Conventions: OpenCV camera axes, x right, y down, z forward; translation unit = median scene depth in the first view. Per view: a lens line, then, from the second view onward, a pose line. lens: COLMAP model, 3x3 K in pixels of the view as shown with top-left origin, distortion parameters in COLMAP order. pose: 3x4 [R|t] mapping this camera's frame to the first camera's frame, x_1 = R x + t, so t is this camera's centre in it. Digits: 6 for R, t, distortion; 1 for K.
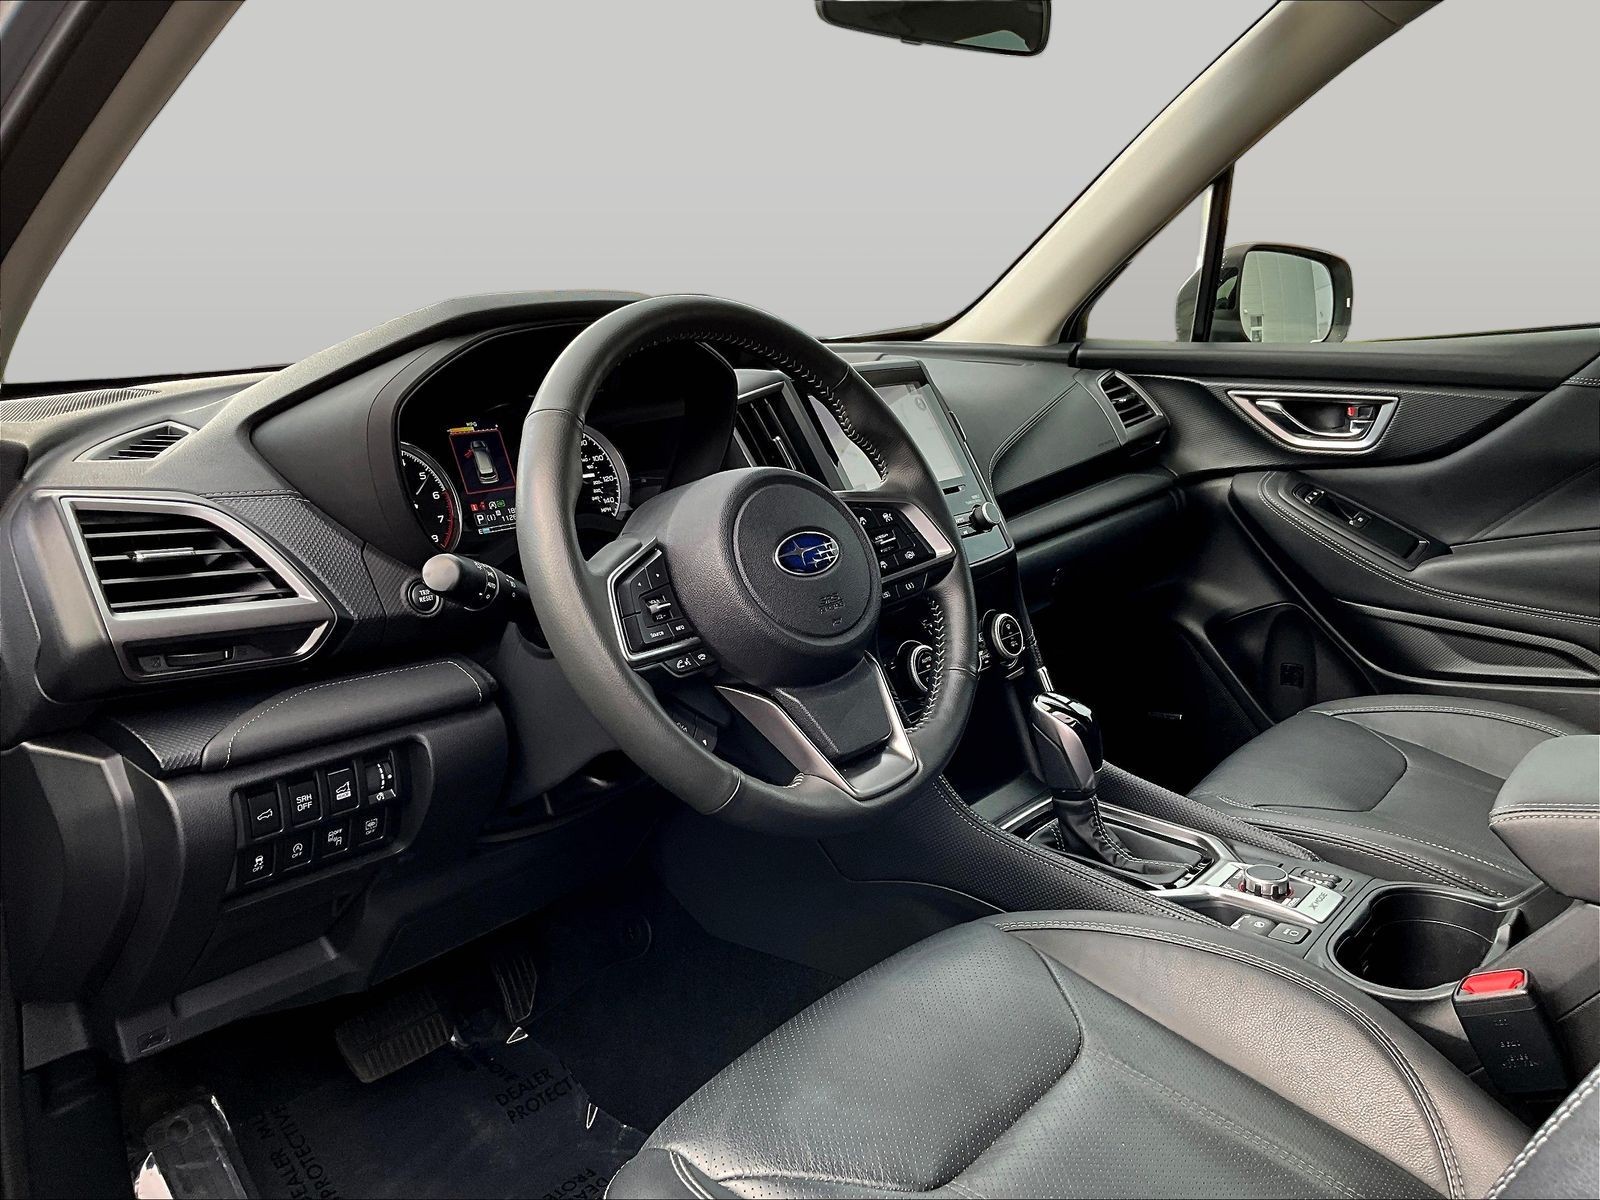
lens RADIAL K [[1370.6, 0, 800.0], [0, 1370.6, 600.0], [0, 0, 1]] dist [0.128407, -0.204468]
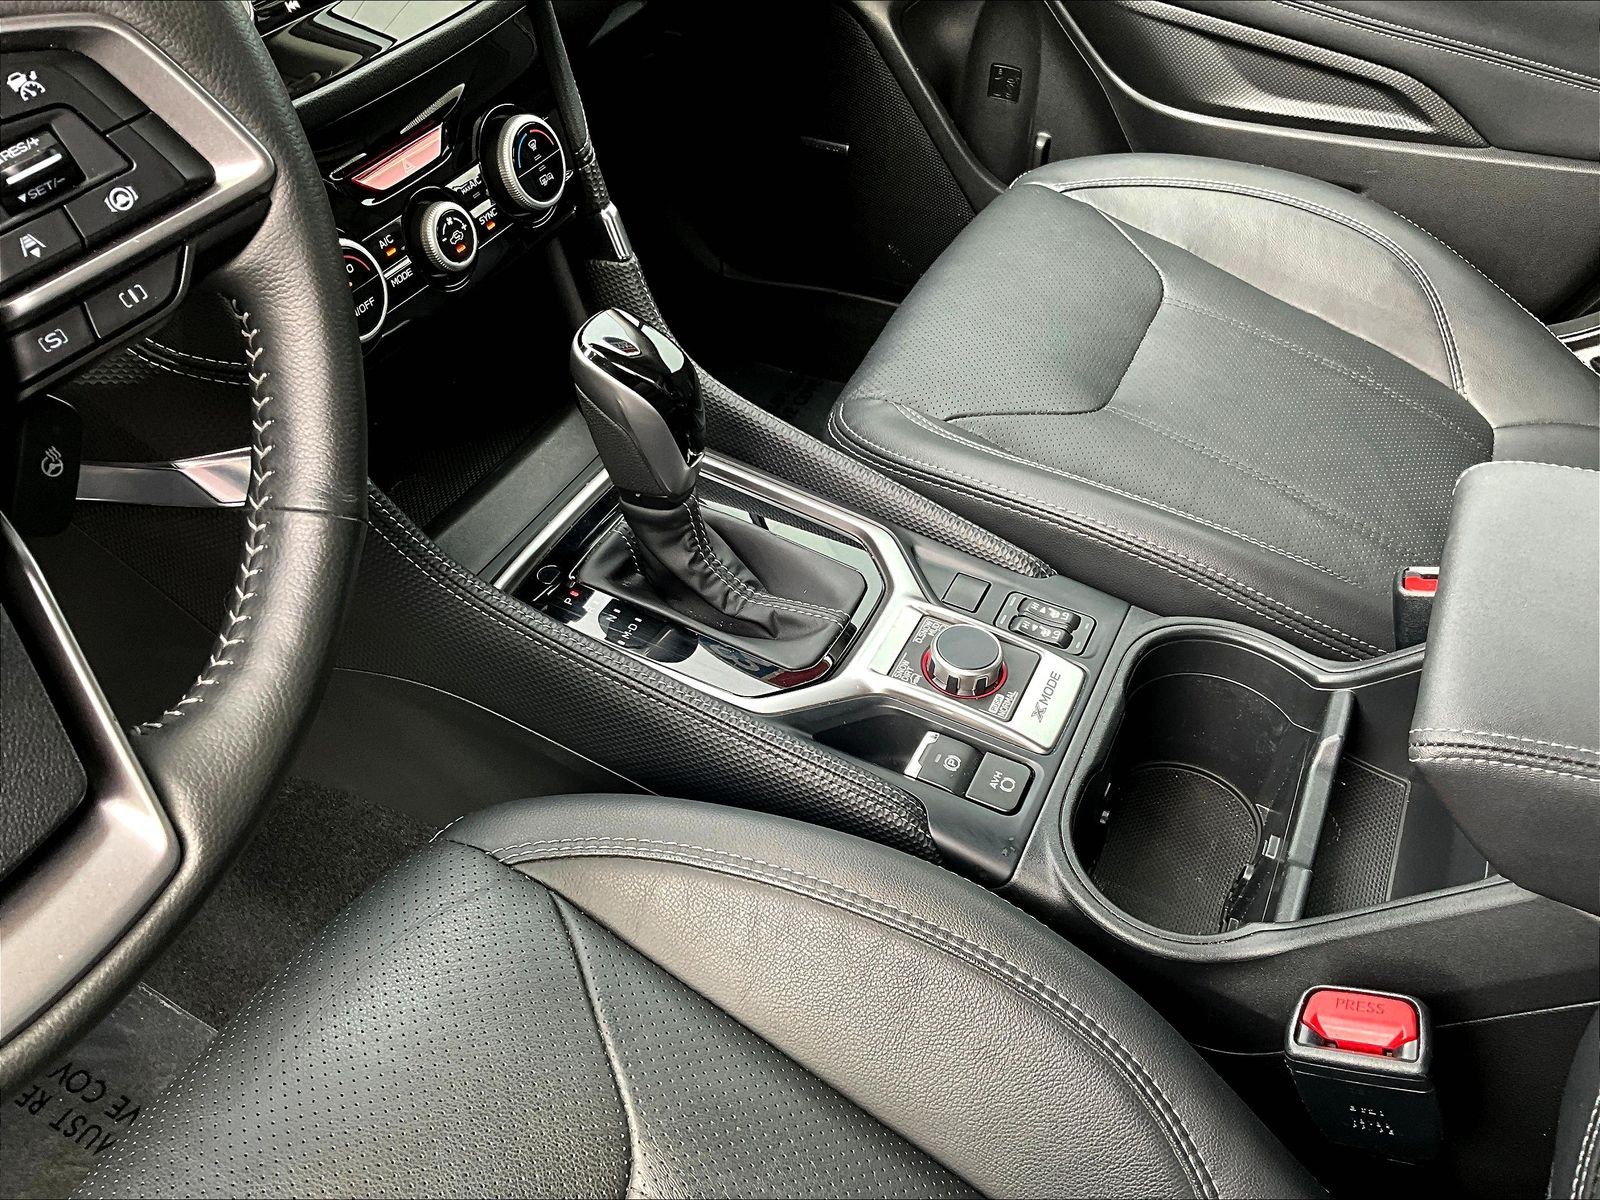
lens RADIAL K [[1370.6, 0, 800.0], [0, 1370.6, 600.0], [0, 0, 1]] dist [0.128407, -0.204468]
pose [[0.972790, -0.094293, 0.211633, 0.099610], [-0.024871, 0.865660, 0.500013, -0.077615], [-0.230350, -0.491671, 0.839761, 0.370523]]
